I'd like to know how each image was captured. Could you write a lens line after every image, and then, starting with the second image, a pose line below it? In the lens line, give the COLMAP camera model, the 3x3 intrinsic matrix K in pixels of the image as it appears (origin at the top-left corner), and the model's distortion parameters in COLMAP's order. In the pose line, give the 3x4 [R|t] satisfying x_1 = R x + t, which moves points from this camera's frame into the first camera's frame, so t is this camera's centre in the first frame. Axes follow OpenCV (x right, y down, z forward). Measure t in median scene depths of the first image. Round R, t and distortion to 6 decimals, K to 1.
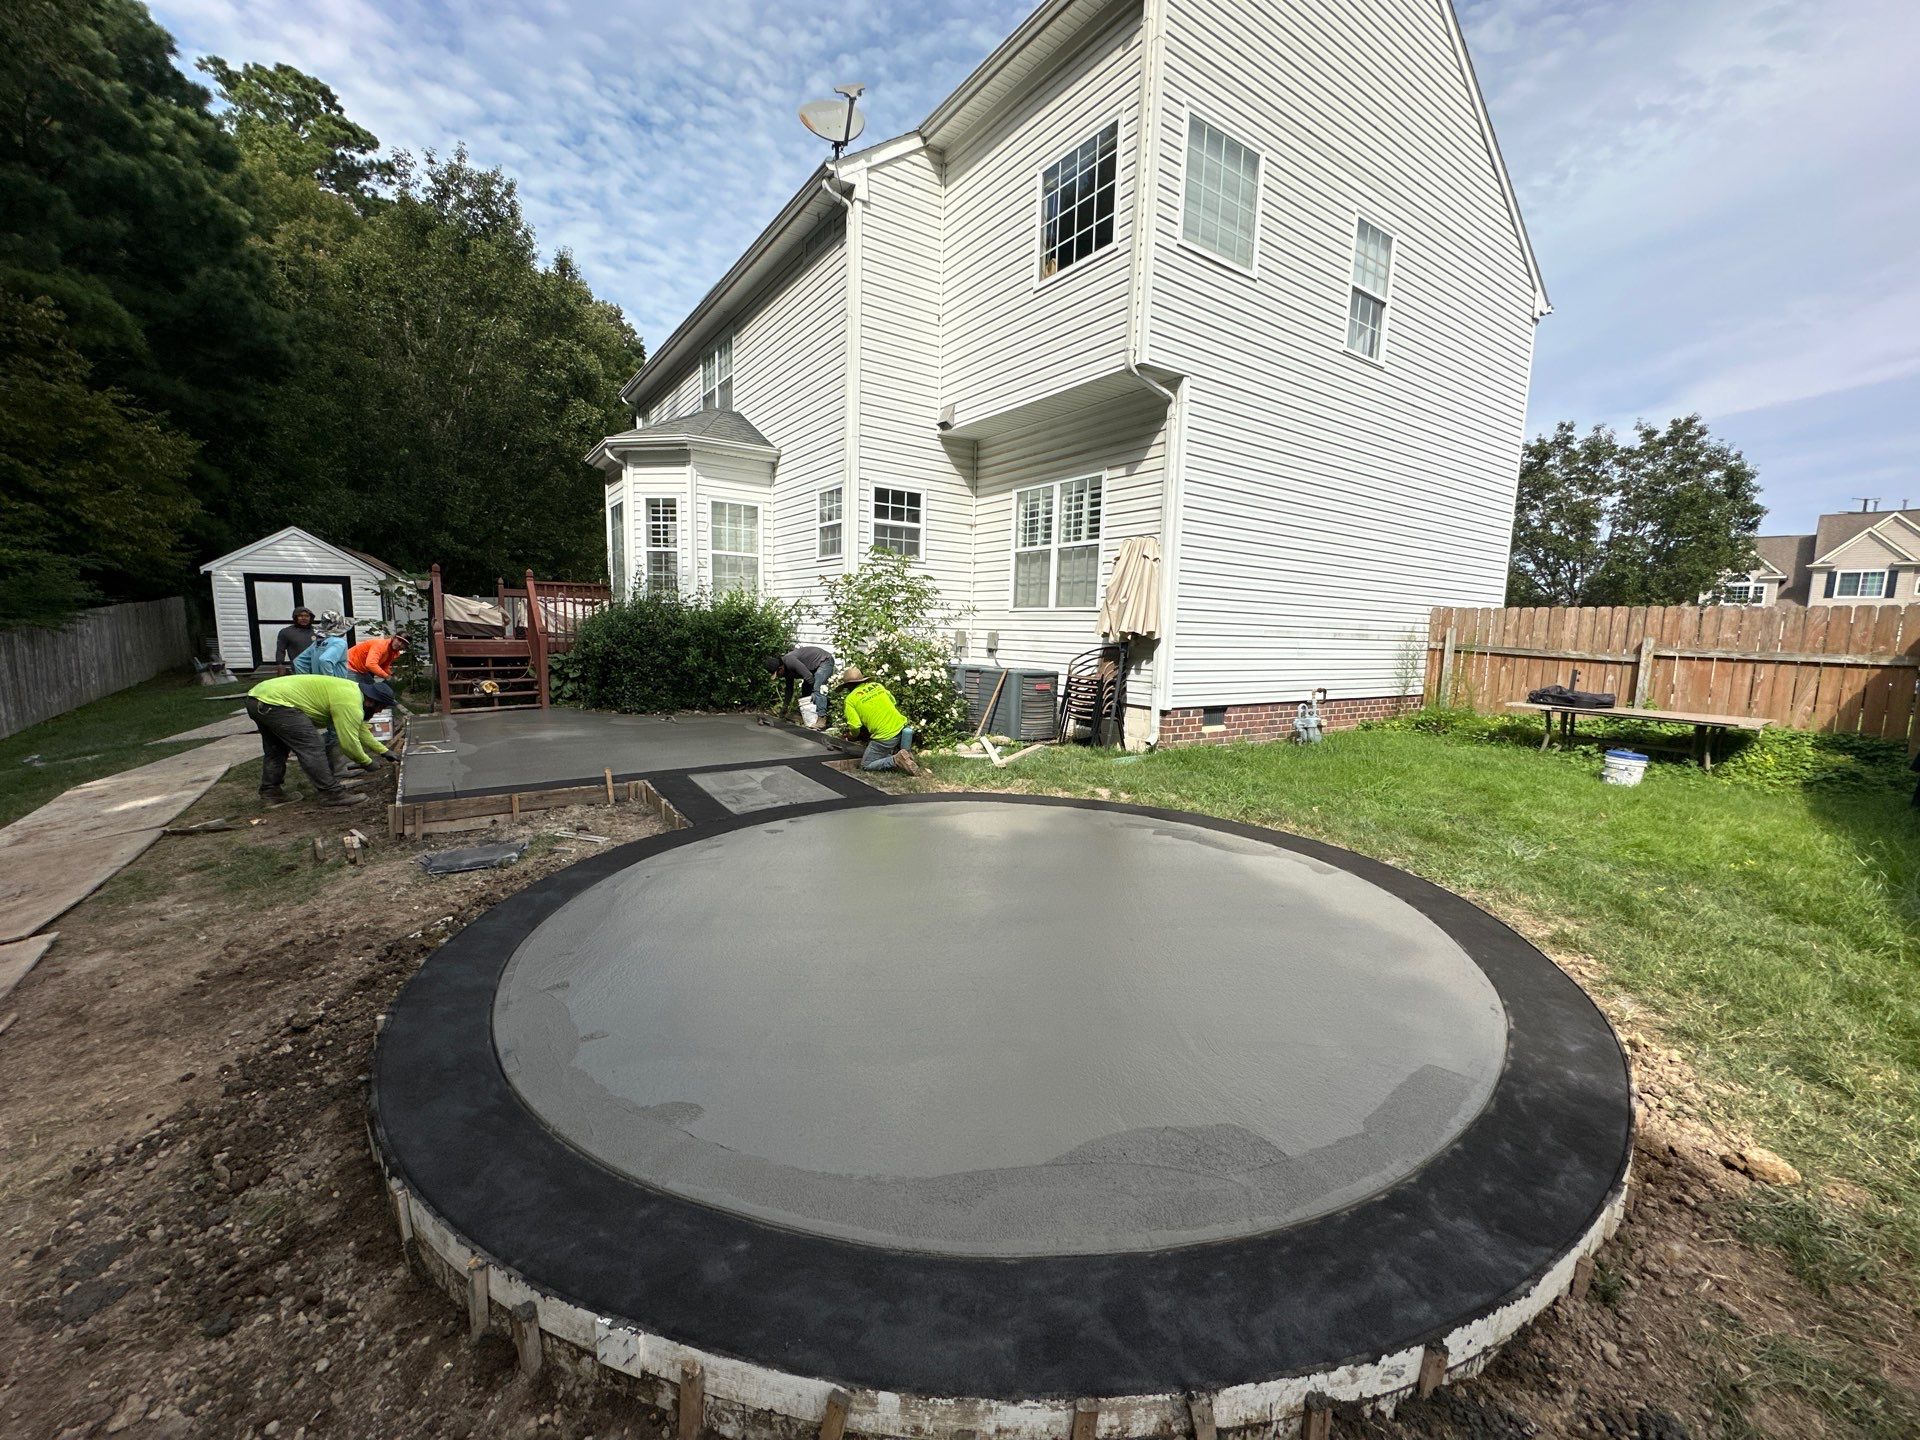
lens RADIAL K [[764.0, 0, 960.0], [0, 764.0, 720.0], [0, 0, 1]] dist [-0.002627, -0.000908]
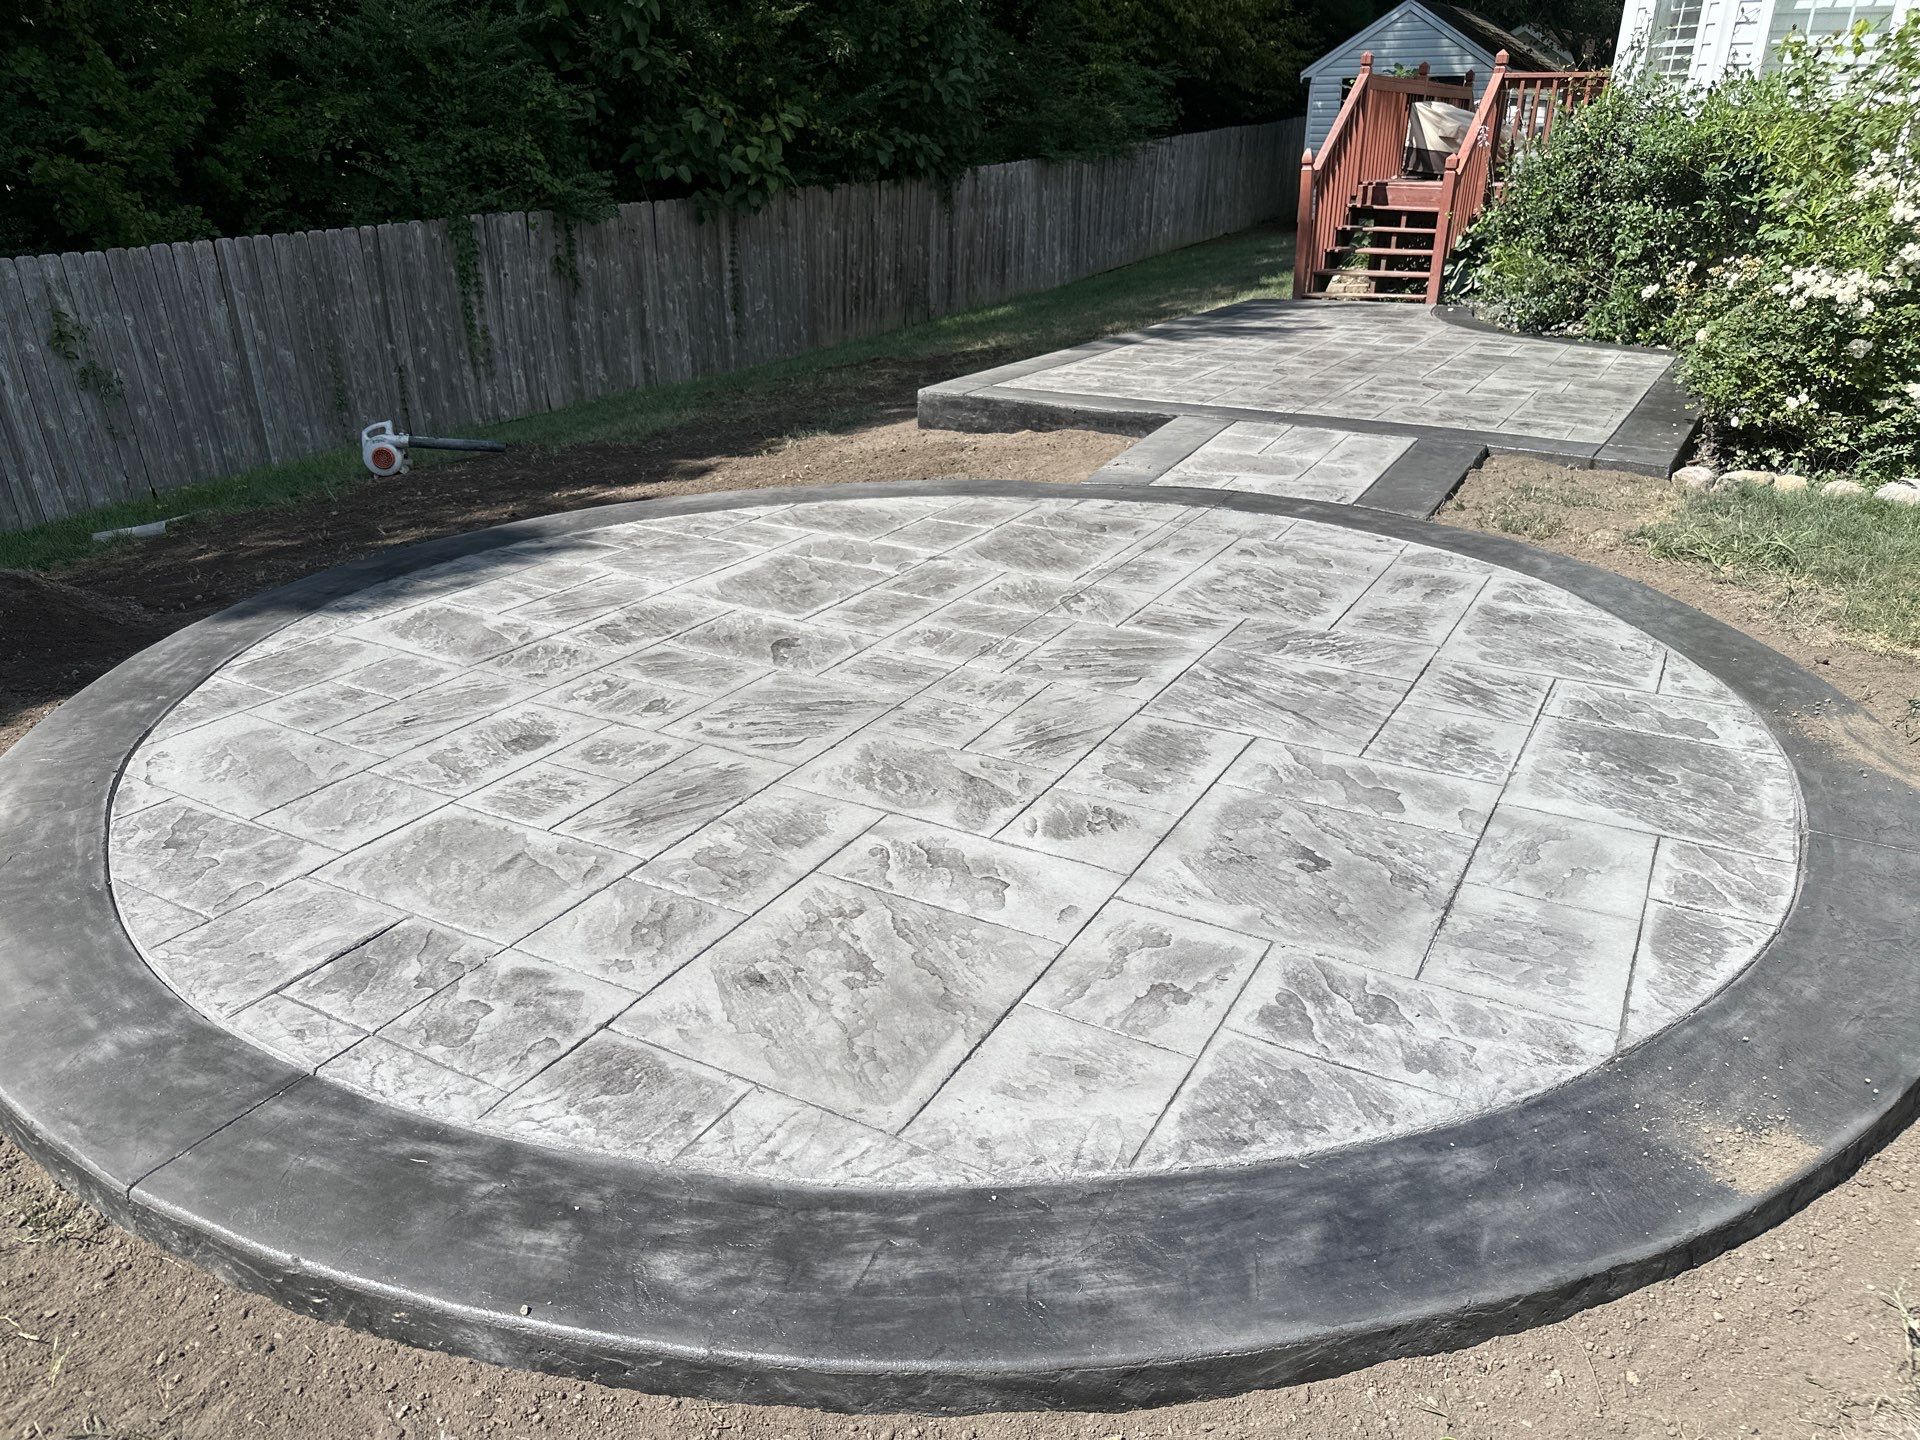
lens RADIAL K [[1338.7, 0, 957.1], [0, 1338.7, 714.6], [0, 0, 1]] dist [0.083167, -0.115286]
pose [[0.409627, 0.347025, -0.843670, 0.344229], [-0.115365, 0.937101, 0.329443, -0.024419], [0.904929, -0.037619, 0.423897, 0.218740]]
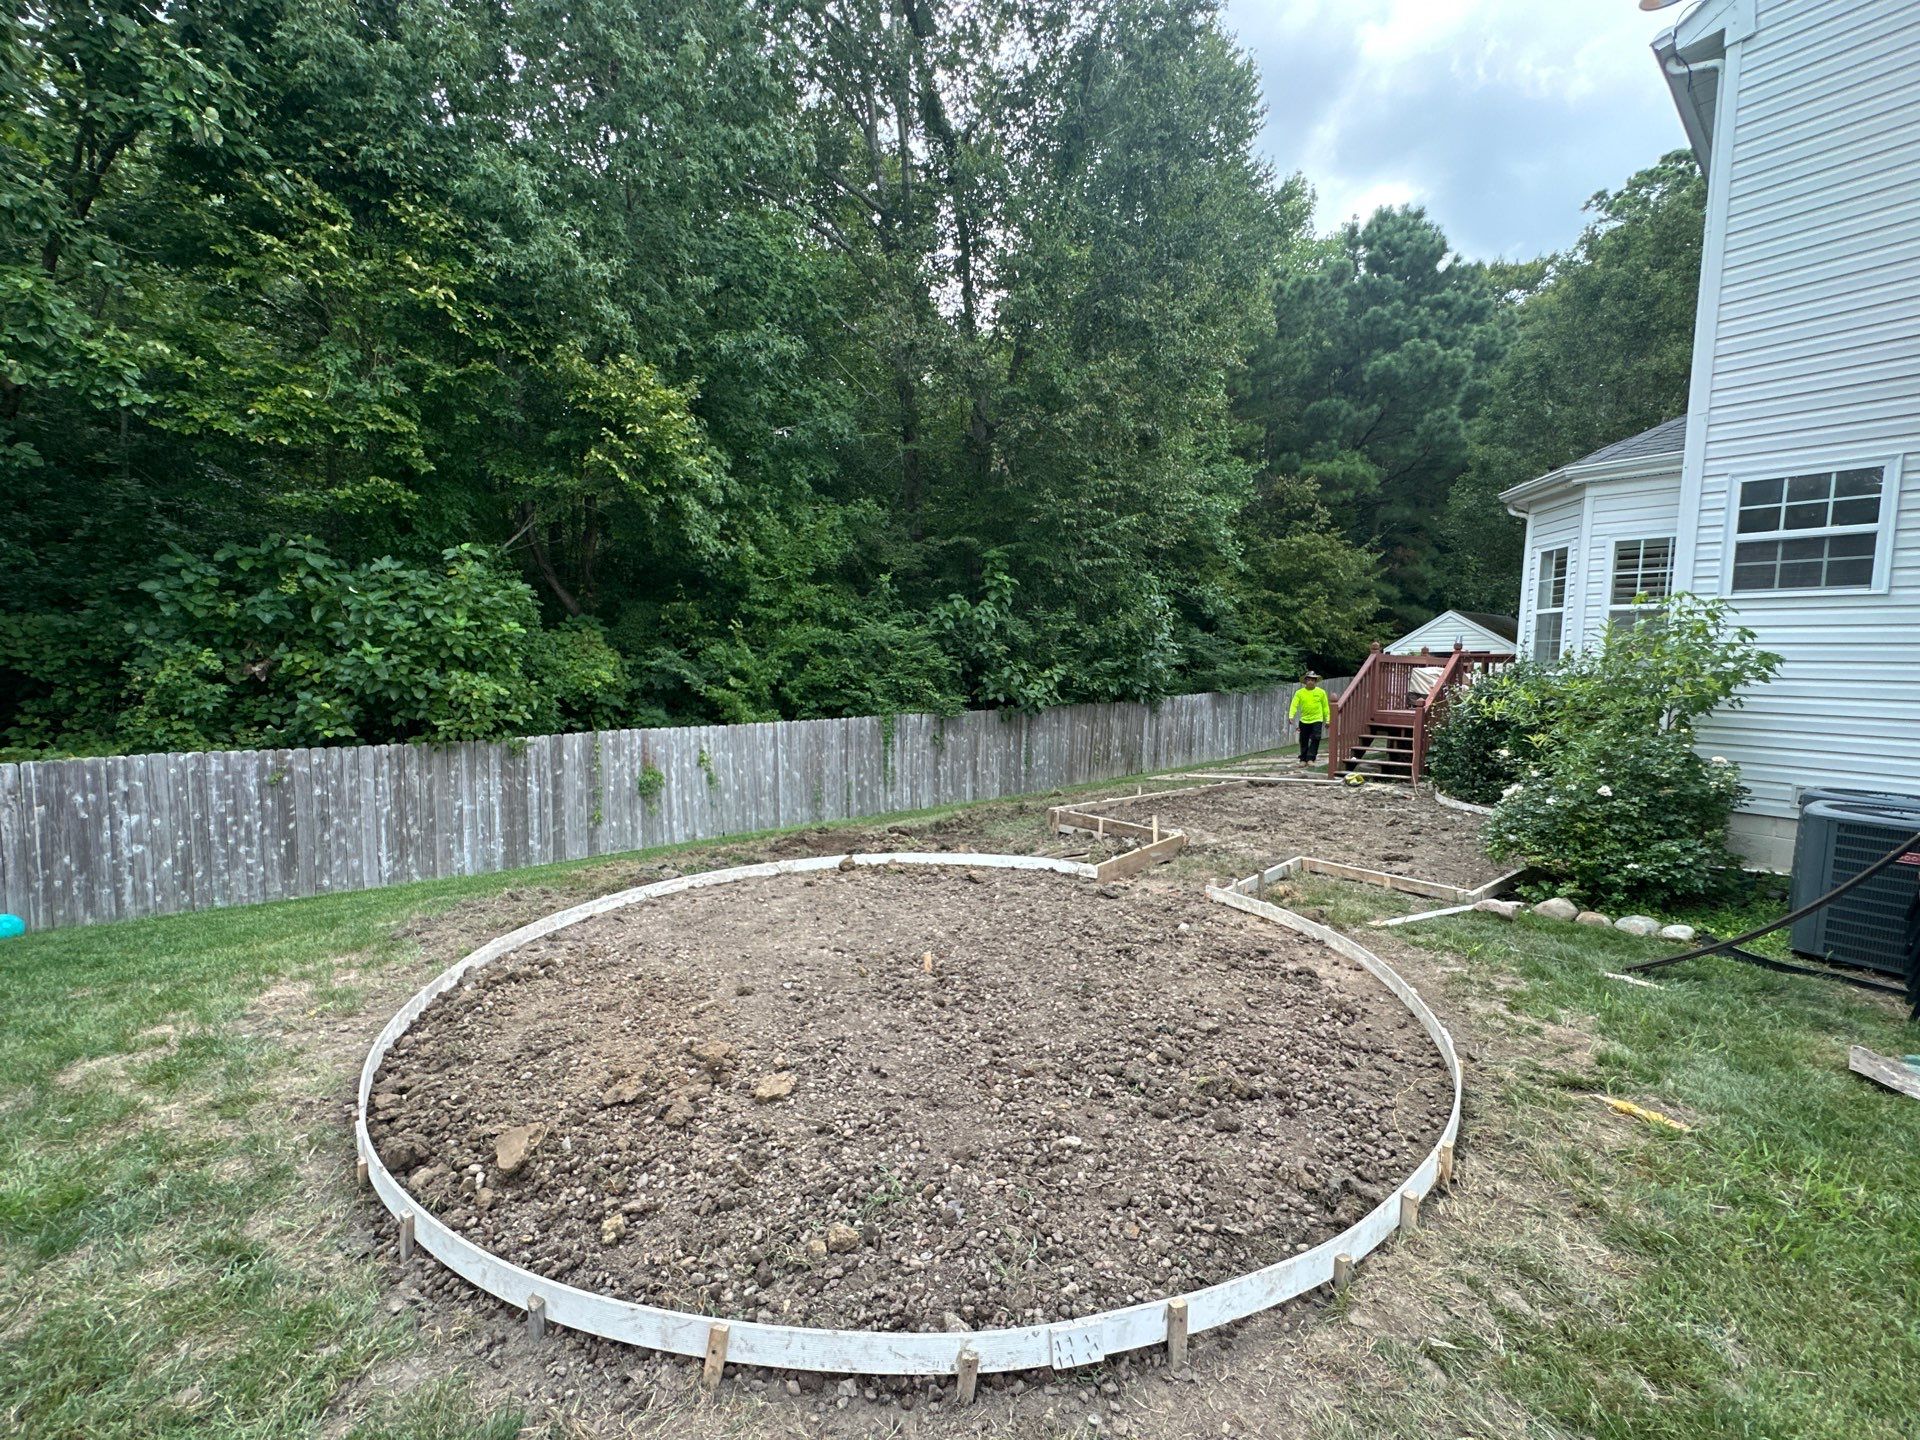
lens RADIAL K [[769.1, 0, 960.0], [0, 769.1, 720.0], [0, 0, 1]] dist [-0.003971, -0.000214]
pose [[0.085771, 0.048108, -0.995153, 0.424271], [-0.141845, 0.989249, 0.035598, -0.051548], [0.986166, 0.138104, 0.091673, 0.346301]]
